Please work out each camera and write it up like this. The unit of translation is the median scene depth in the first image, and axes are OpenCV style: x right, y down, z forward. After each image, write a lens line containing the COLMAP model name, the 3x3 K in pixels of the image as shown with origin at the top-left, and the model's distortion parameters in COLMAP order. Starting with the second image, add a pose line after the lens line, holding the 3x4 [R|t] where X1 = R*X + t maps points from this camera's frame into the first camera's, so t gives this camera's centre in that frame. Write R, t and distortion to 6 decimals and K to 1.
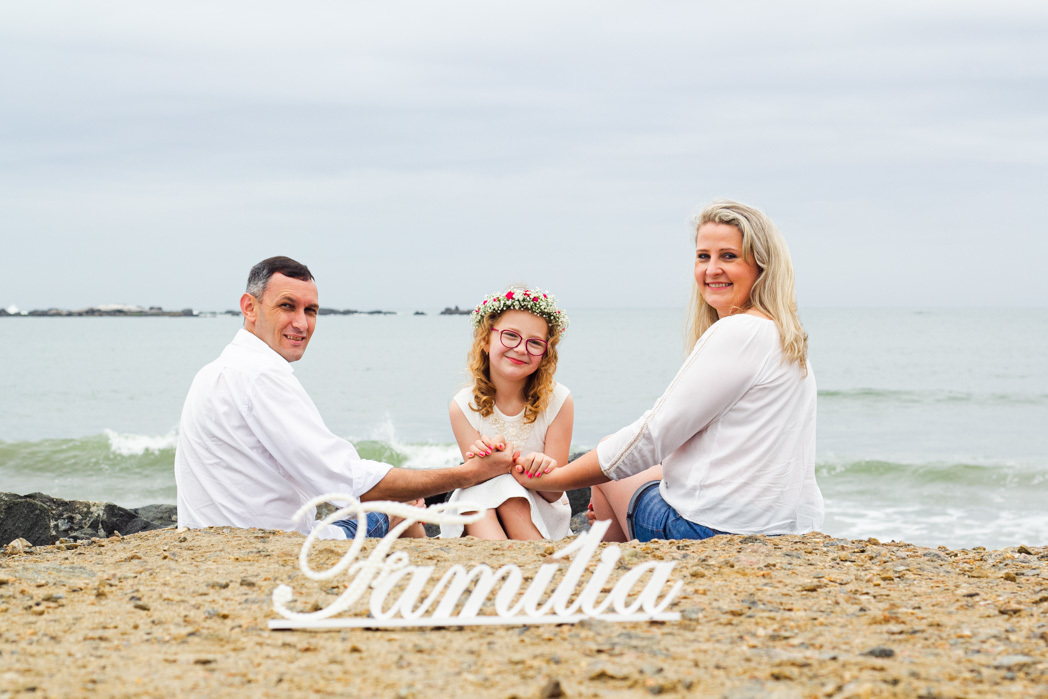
lens RADIAL K [[2438.1, 0, 523.6], [0, 2438.1, 349.9], [0, 0, 1]] dist [-0.039625, 0.000000]
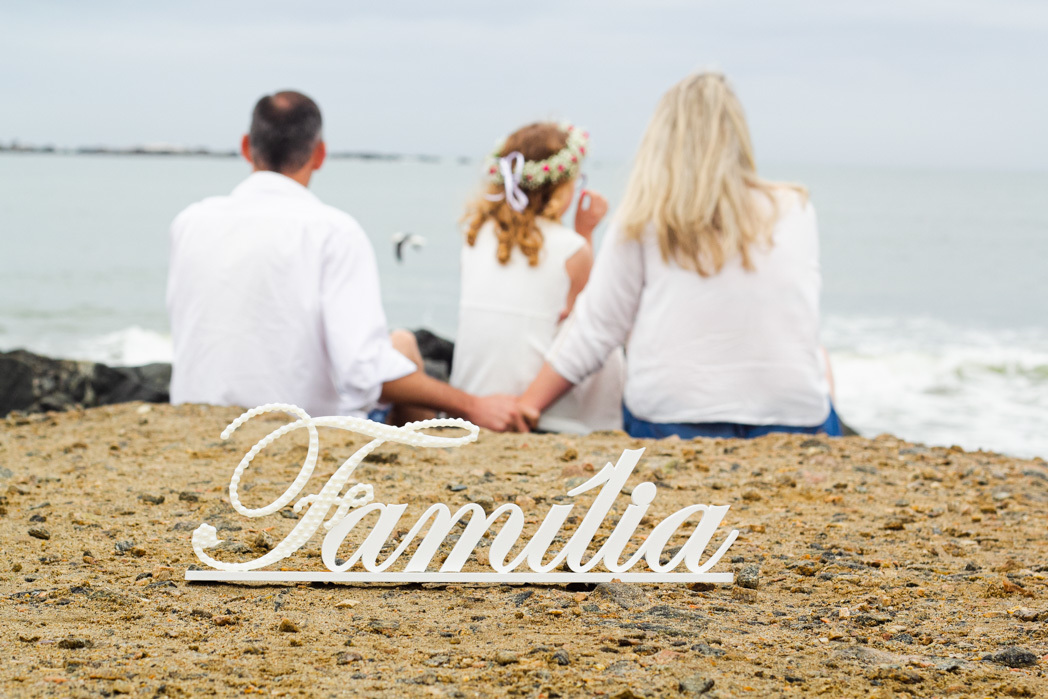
lens RADIAL K [[2438.1, 0, 524.9], [0, 2438.1, 350.0], [0, 0, 1]] dist [-0.039625, 0.000000]
pose [[0.999514, 0.027333, -0.014973, 0.009095], [-0.026362, 0.997755, 0.061561, -0.005440], [0.016622, -0.061136, 0.997991, 0.251387]]
